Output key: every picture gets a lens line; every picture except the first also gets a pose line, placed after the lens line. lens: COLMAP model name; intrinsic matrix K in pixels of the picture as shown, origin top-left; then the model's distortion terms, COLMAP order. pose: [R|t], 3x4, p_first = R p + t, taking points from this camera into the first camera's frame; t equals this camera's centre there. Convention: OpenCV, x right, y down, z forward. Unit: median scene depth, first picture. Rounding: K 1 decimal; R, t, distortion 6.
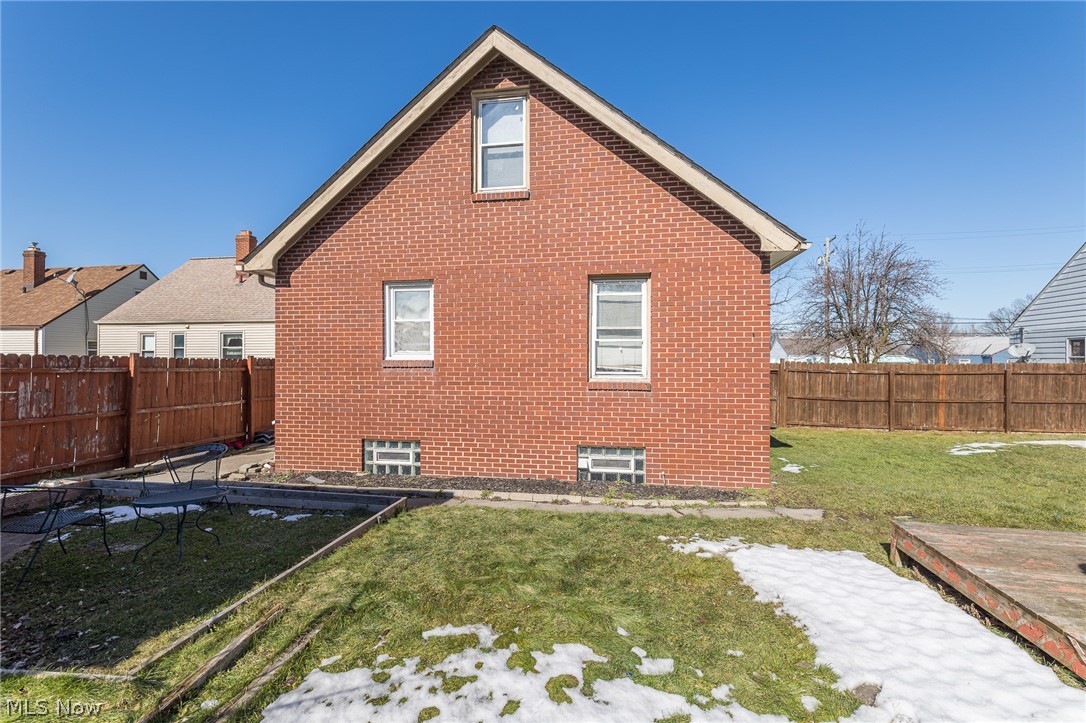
lens RADIAL K [[450.3, 0, 550.6], [0, 450.3, 358.9], [0, 0, 1]] dist [0.004233, 0.000467]
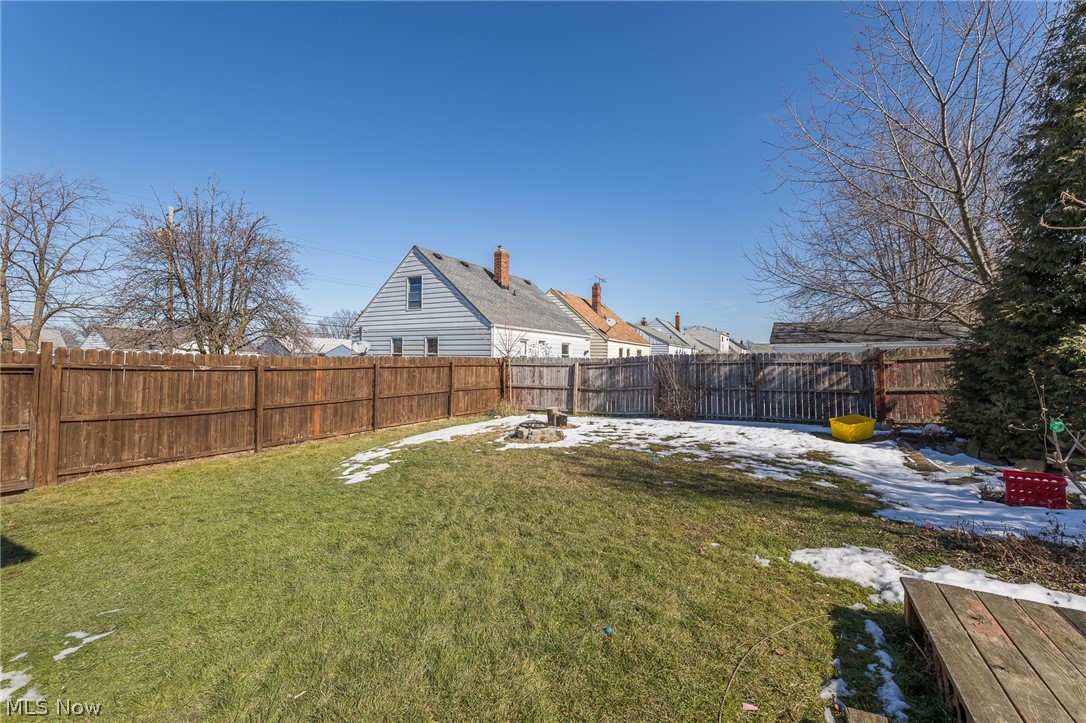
lens RADIAL K [[450.3, 0, 550.6], [0, 450.3, 358.9], [0, 0, 1]] dist [0.004233, 0.000467]
pose [[0.318172, 0.005924, 0.948014, 0.237485], [-0.010858, 0.999938, -0.002604, 0.012946], [-0.947971, -0.009465, 0.318217, 0.352482]]
